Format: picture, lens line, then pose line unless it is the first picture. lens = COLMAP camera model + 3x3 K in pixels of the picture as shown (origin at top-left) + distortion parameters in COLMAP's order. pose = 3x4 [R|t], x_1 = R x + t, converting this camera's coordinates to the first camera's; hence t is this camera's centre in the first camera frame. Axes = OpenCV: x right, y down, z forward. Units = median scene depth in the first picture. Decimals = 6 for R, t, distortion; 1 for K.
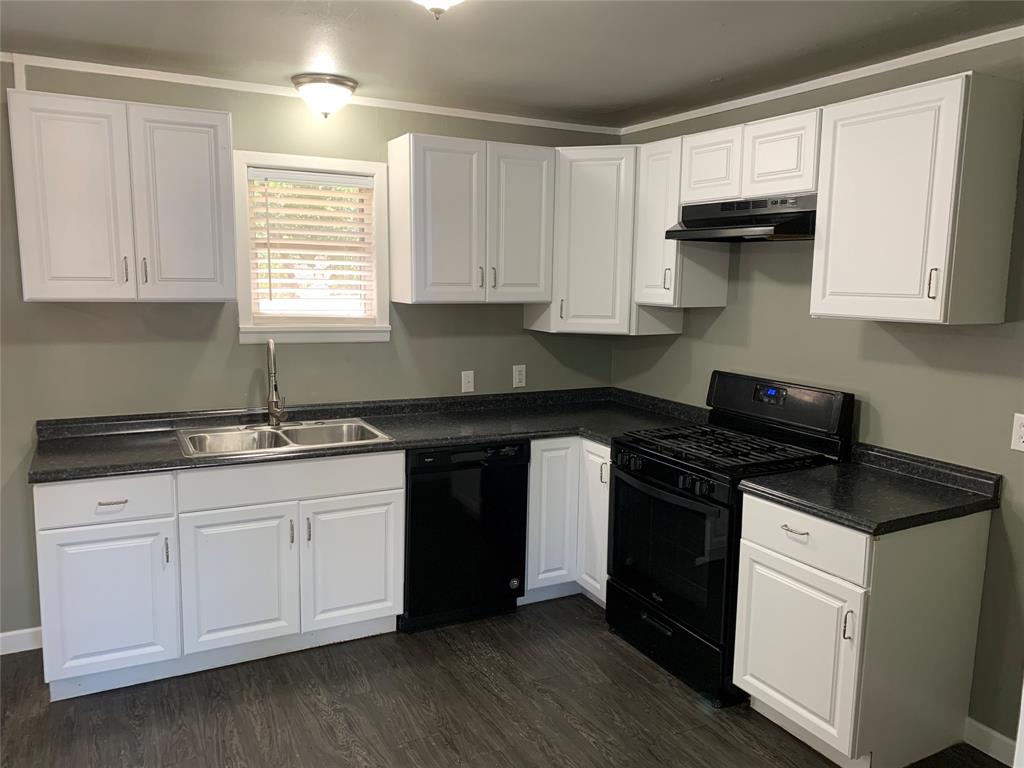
lens RADIAL K [[795.7, 0, 516.2], [0, 795.7, 396.1], [0, 0, 1]] dist [0.010508, 0.001470]
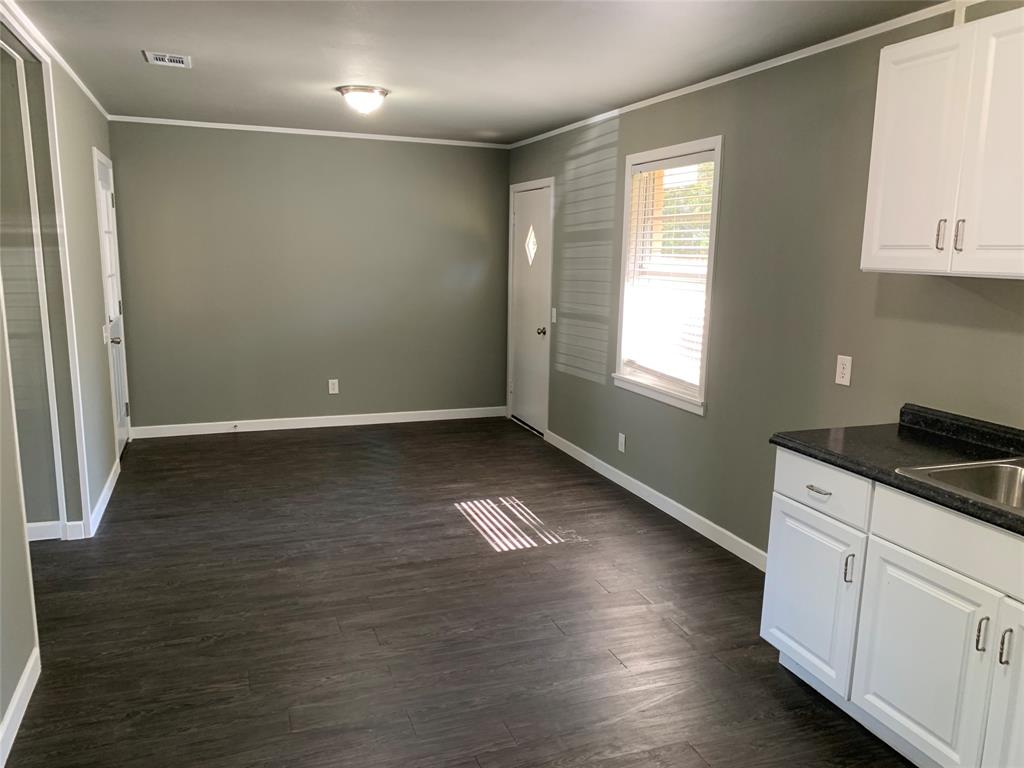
lens RADIAL K [[795.7, 0, 516.2], [0, 795.7, 396.1], [0, 0, 1]] dist [0.010508, 0.001470]
pose [[-0.127487, 0.171490, -0.976902, 0.317848], [-0.174291, 0.965739, 0.192276, -0.066094], [0.976406, 0.194778, -0.093230, 0.560389]]
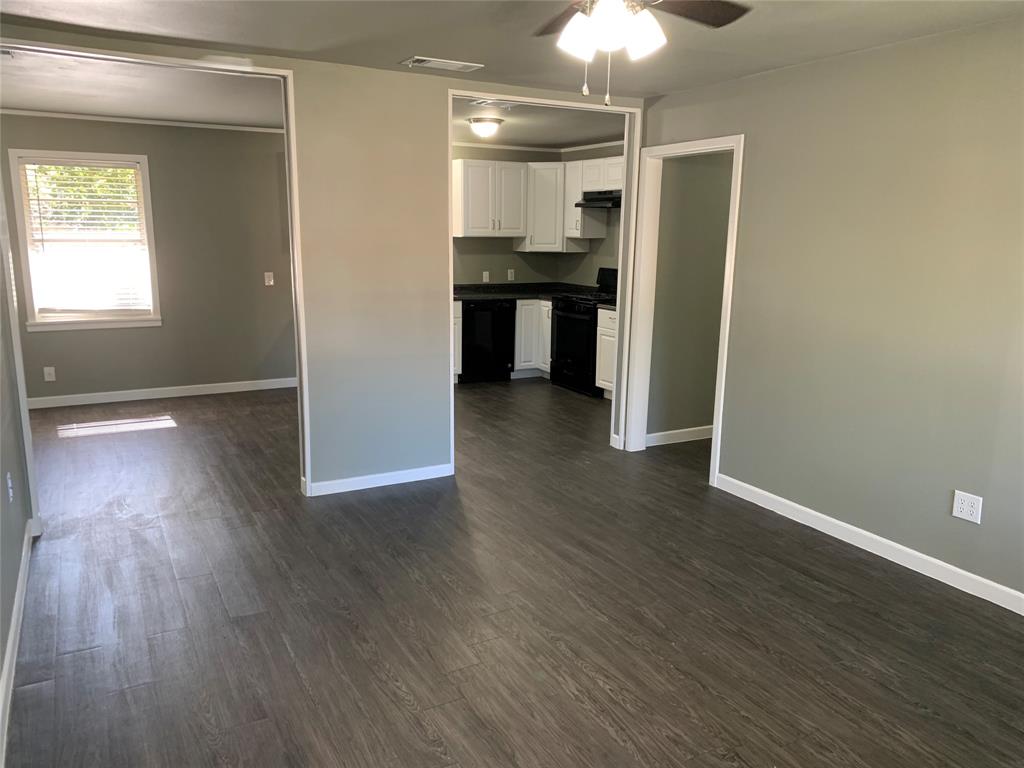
lens RADIAL K [[764.5, 0, 514.5], [0, 764.5, 394.2], [0, 0, 1]] dist [0.076372, 0.001512]
pose [[0.999931, -0.005619, 0.010345, -0.010836], [0.004979, 0.998128, 0.060956, 0.188332], [-0.010668, -0.060900, 0.998087, -1.141477]]
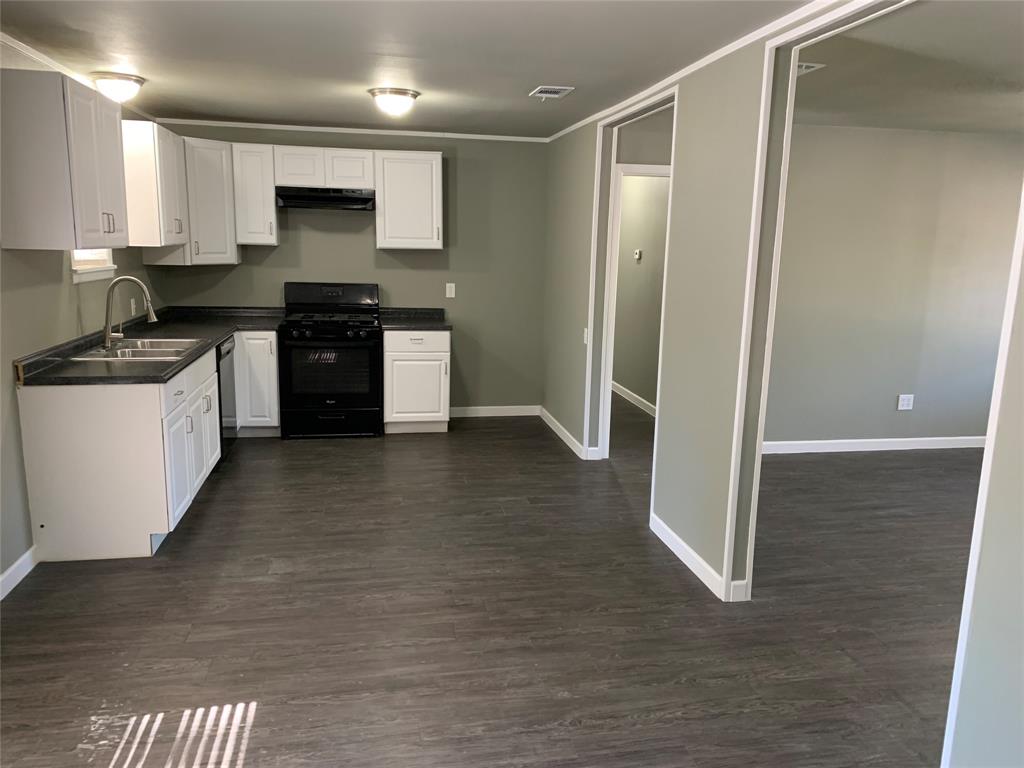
lens RADIAL K [[781.3, 0, 512.0], [0, 781.3, 384.0], [0, 0, 1]] dist [0.001431, 0.000829]
pose [[0.298850, -0.184680, 0.936260, -1.236175], [0.126784, 0.980082, 0.152855, -0.012151], [-0.945841, 0.073022, 0.316312, 0.013280]]
